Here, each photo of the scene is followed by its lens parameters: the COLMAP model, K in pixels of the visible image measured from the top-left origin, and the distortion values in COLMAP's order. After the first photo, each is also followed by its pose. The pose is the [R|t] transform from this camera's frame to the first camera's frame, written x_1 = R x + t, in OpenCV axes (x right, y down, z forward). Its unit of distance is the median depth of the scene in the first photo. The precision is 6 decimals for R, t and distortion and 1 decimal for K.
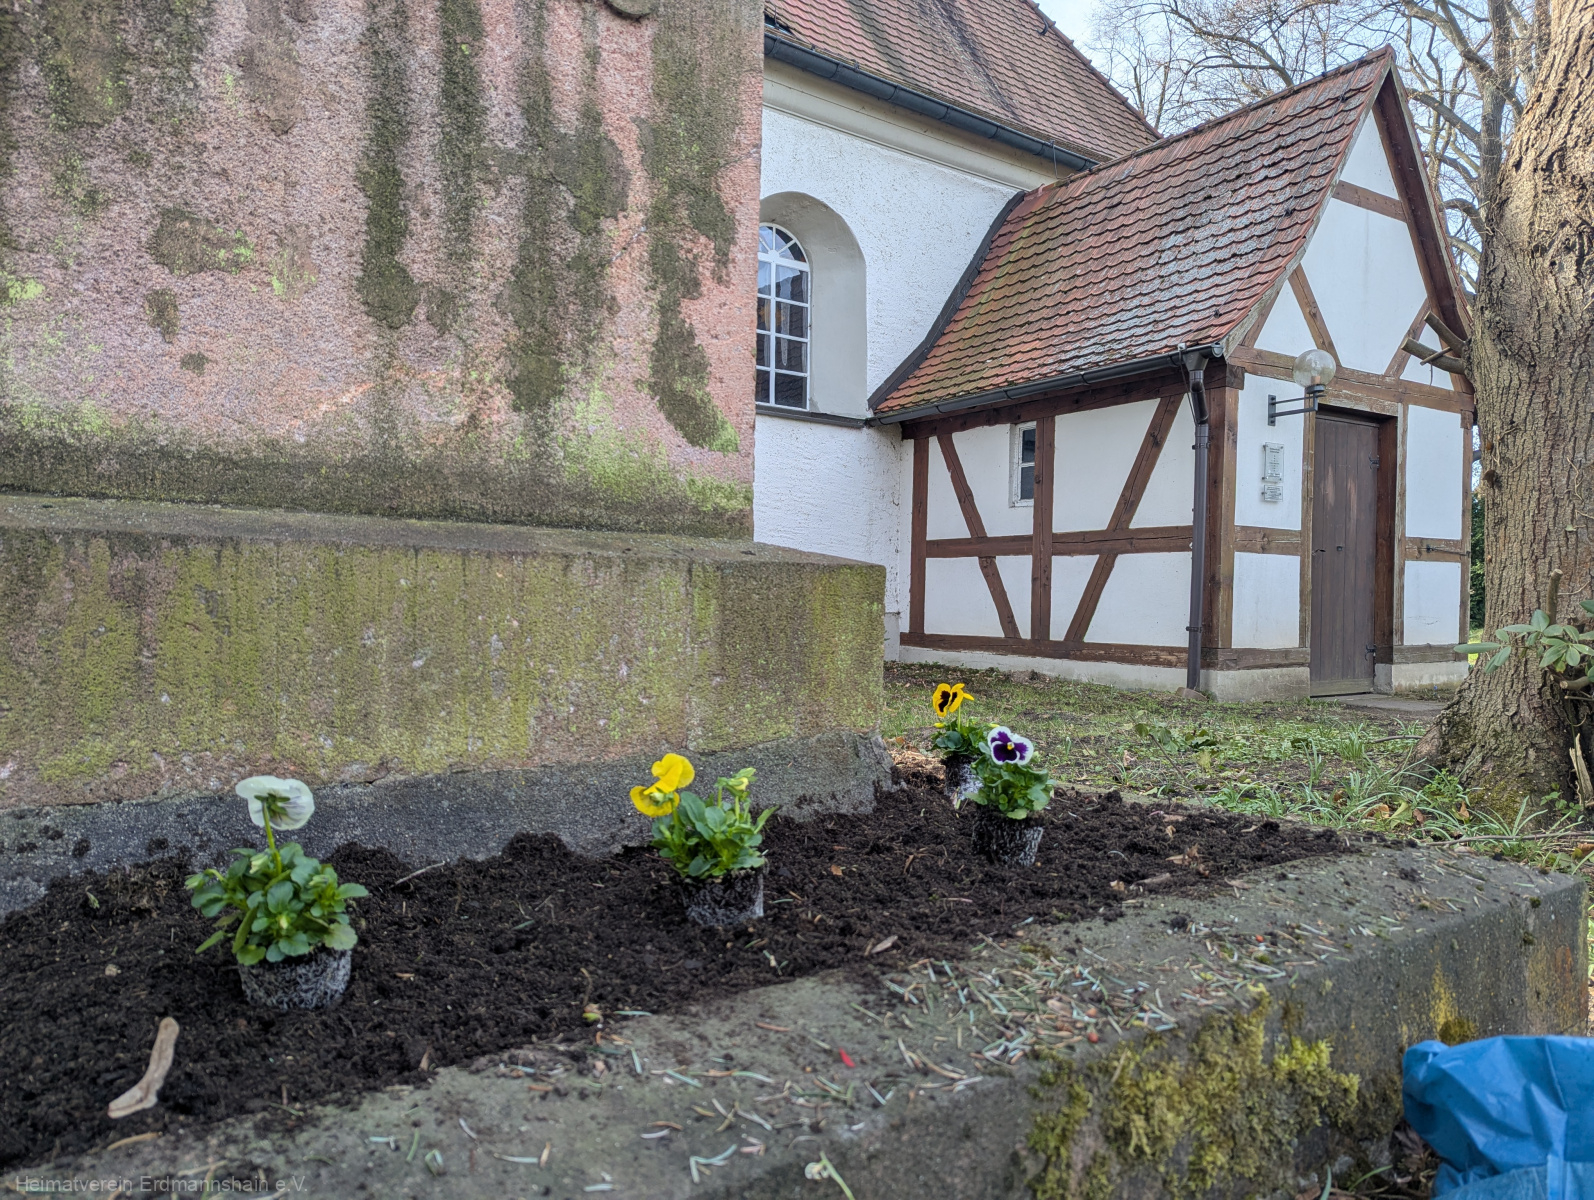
lens RADIAL K [[1120.4, 0, 793.5], [0, 1120.4, 605.2], [0, 0, 1]] dist [0.030251, -0.014159]
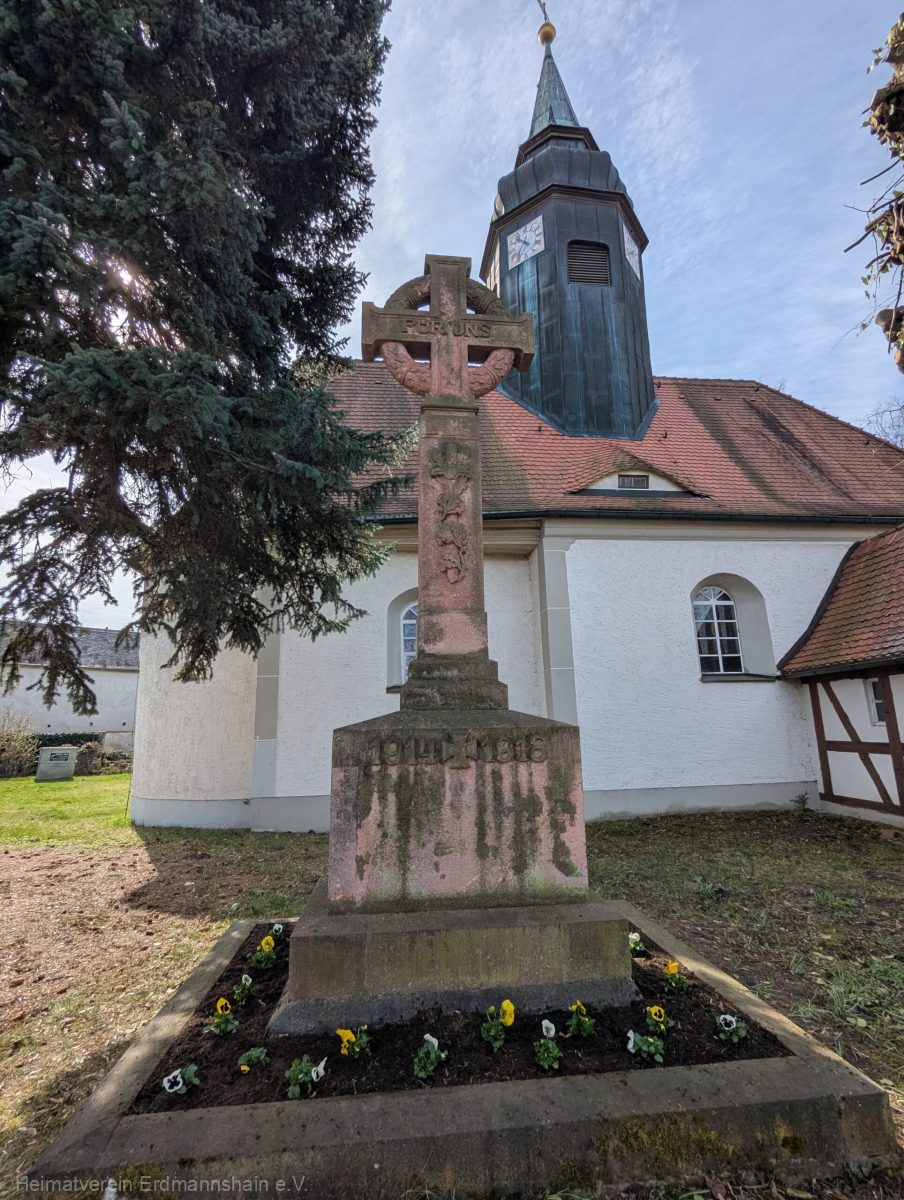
lens RADIAL K [[563.4, 0, 456.5], [0, 563.4, 601.0], [0, 0, 1]] dist [0.001118, 0.001060]
pose [[0.860830, -0.142140, -0.488639, 0.092317], [0.027041, 0.971620, -0.234997, -0.088410], [0.508174, 0.189079, 0.840243, -0.128435]]
